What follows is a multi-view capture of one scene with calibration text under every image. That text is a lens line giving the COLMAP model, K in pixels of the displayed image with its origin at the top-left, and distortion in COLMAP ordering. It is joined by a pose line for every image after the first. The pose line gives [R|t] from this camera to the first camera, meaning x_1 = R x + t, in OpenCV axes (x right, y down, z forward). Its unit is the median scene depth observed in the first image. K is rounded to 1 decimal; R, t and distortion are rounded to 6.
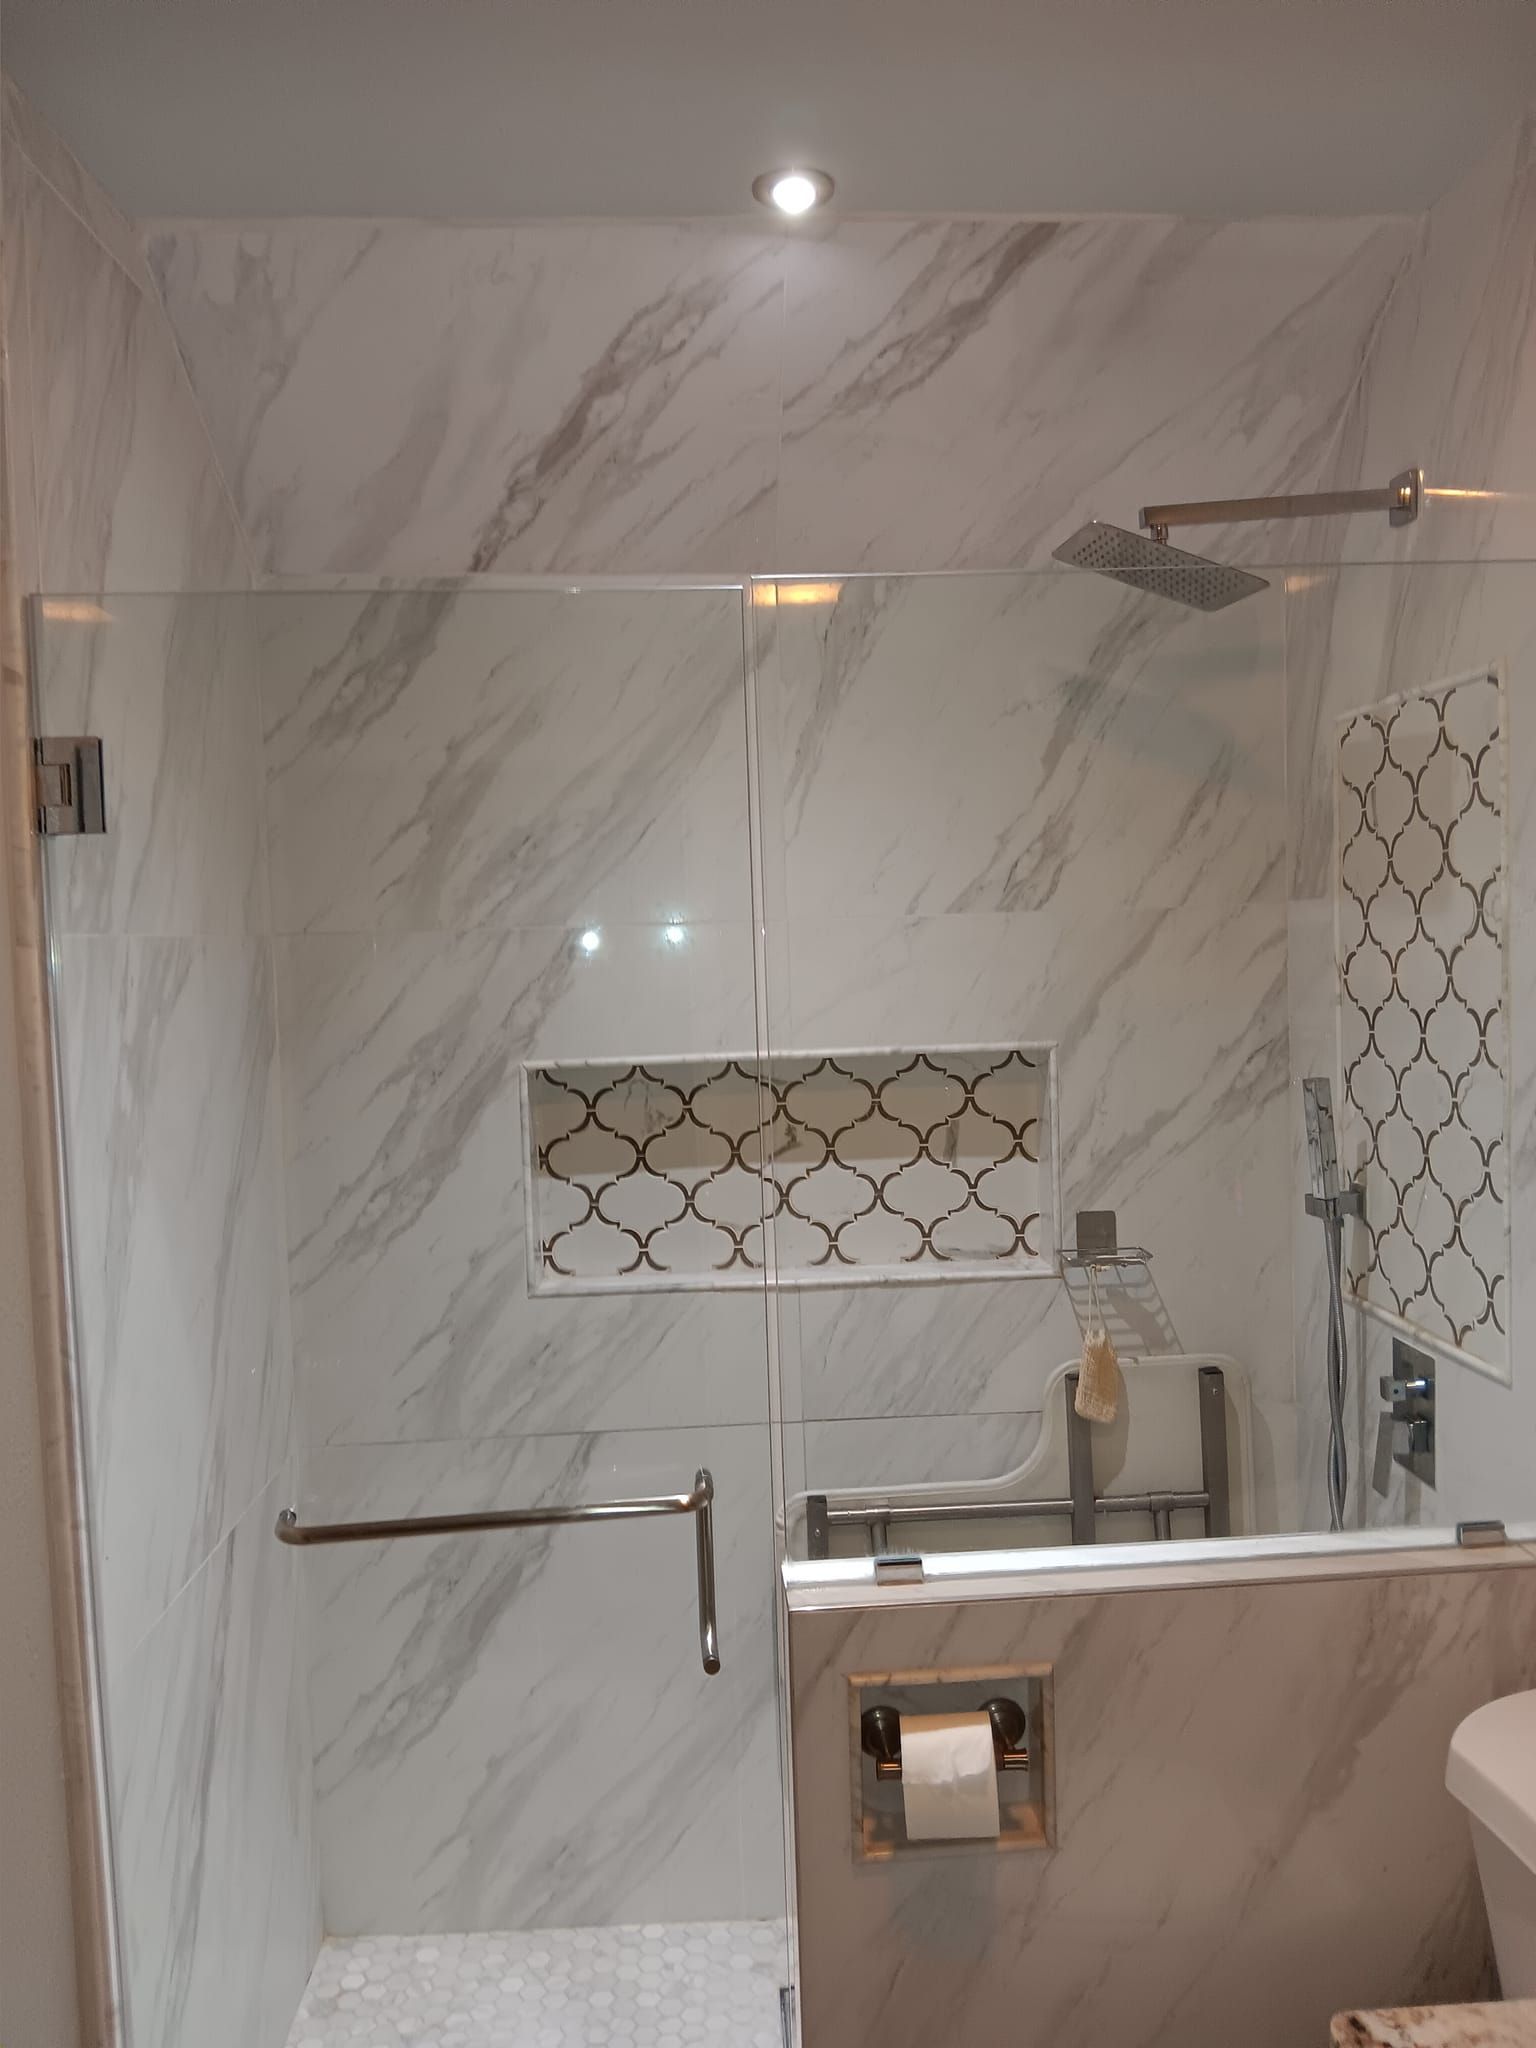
lens RADIAL K [[1592.0, 0, 768.5], [0, 1592.0, 1025.2], [0, 0, 1]] dist [-0.001145, -0.010370]
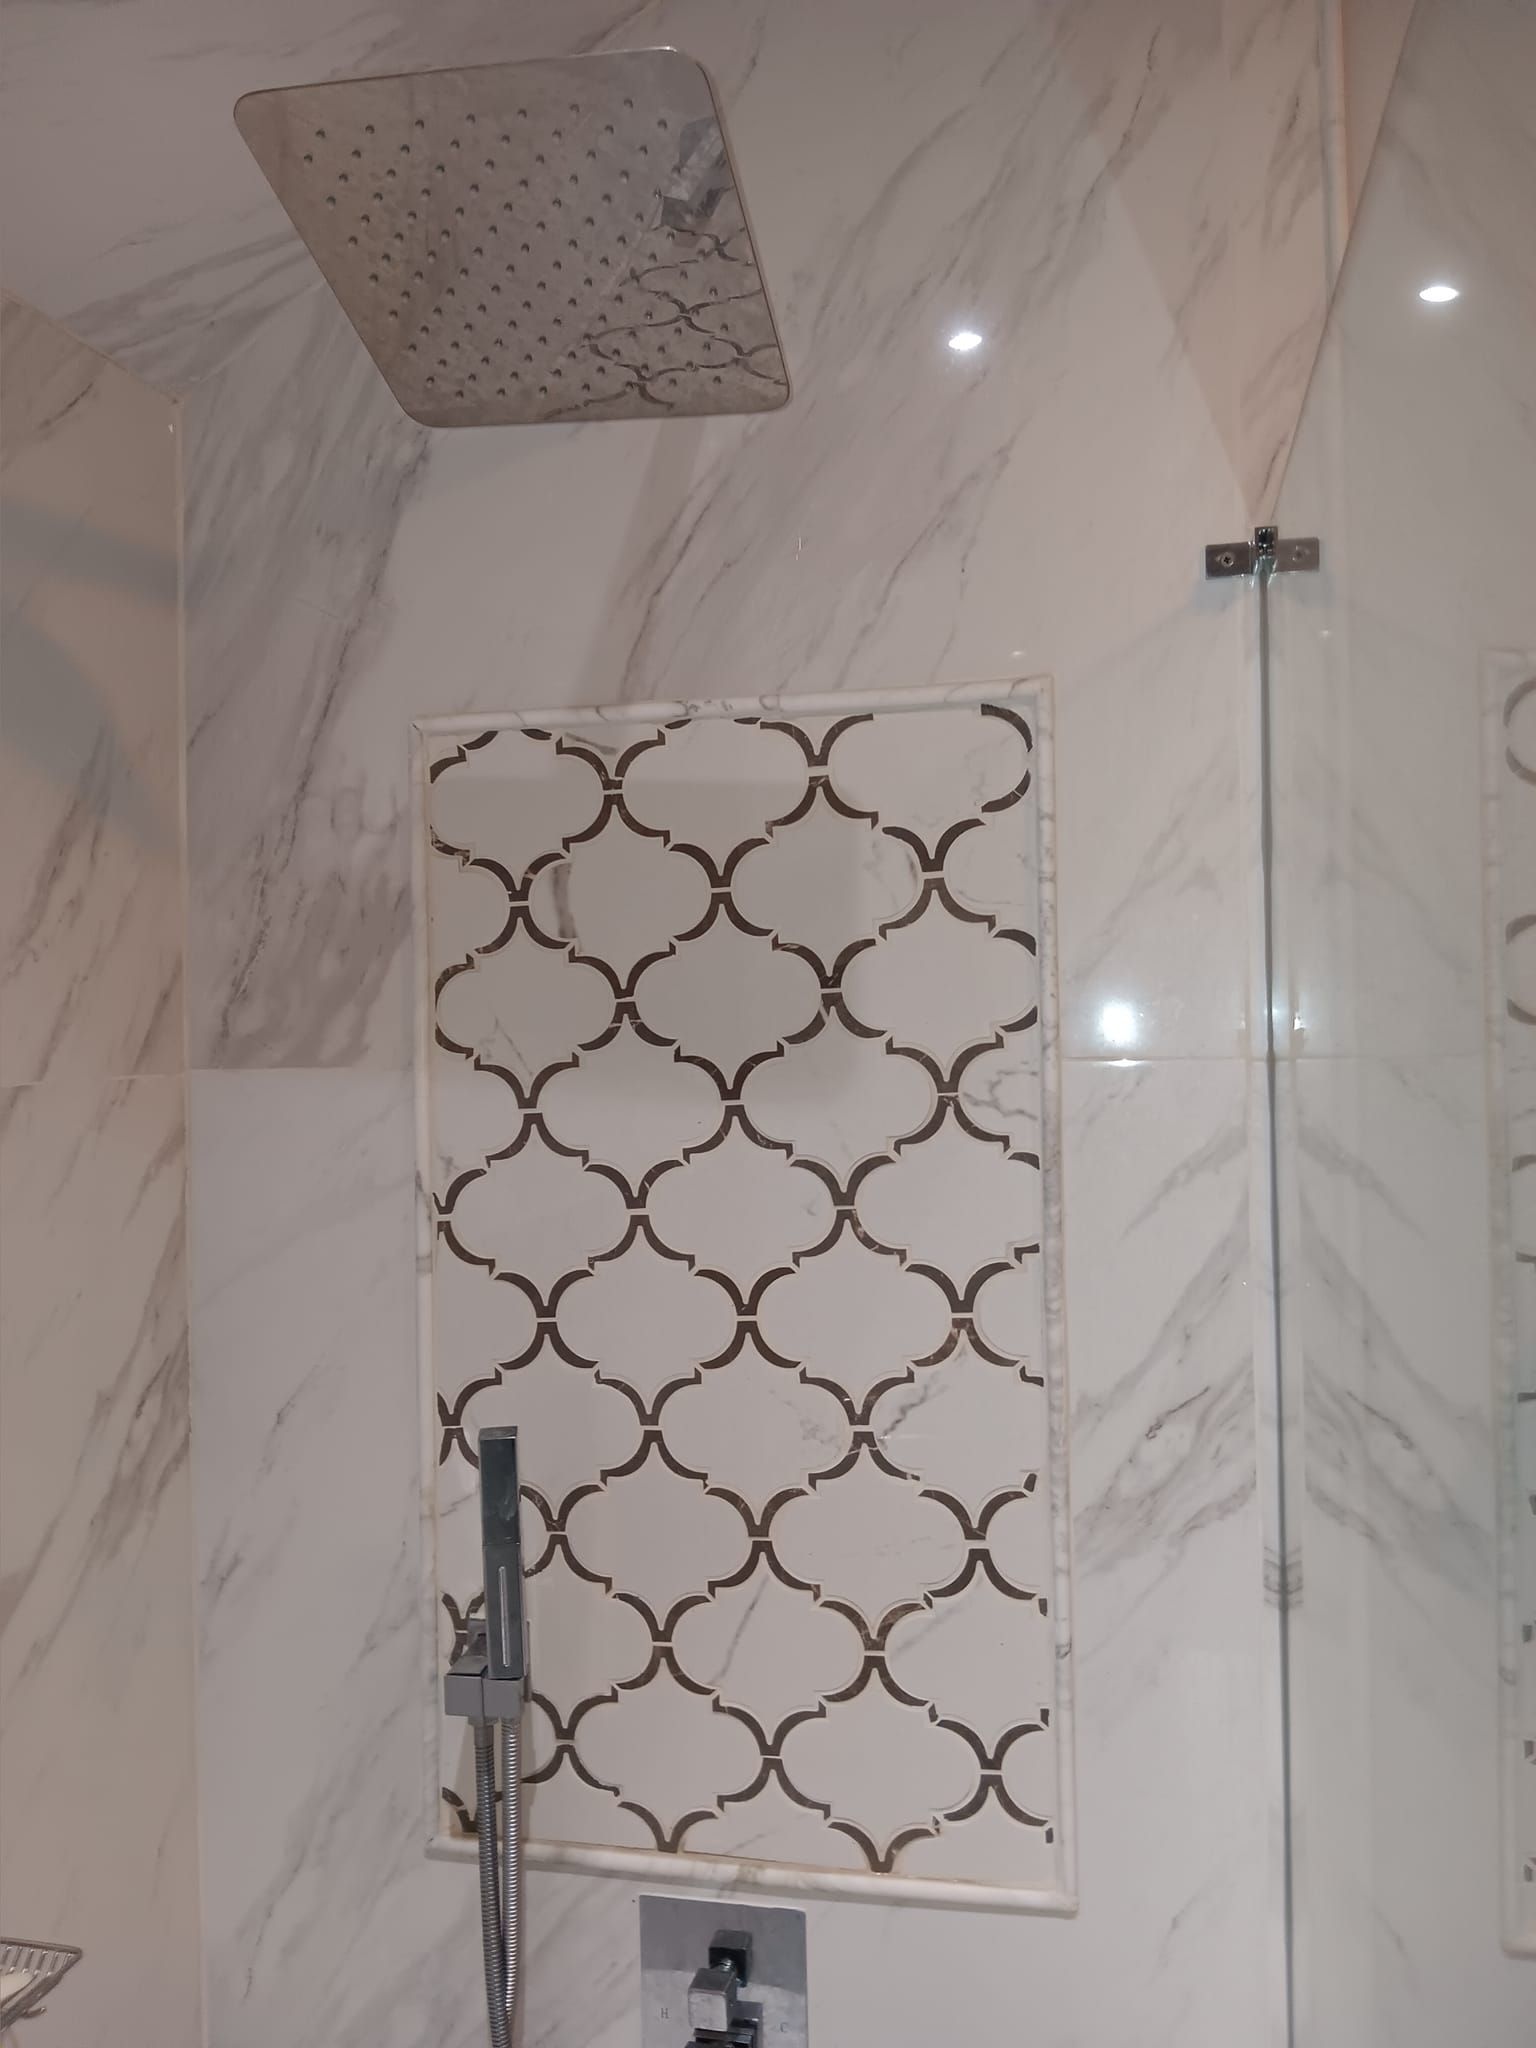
lens RADIAL K [[1592.0, 0, 768.0], [0, 1592.0, 1010.6], [0, 0, 1]] dist [-0.001145, -0.010370]
pose [[0.268209, 0.042661, 0.962416, -0.113866], [0.060876, 0.996272, -0.061127, -0.060689], [-0.961435, 0.074983, 0.264612, 0.763200]]
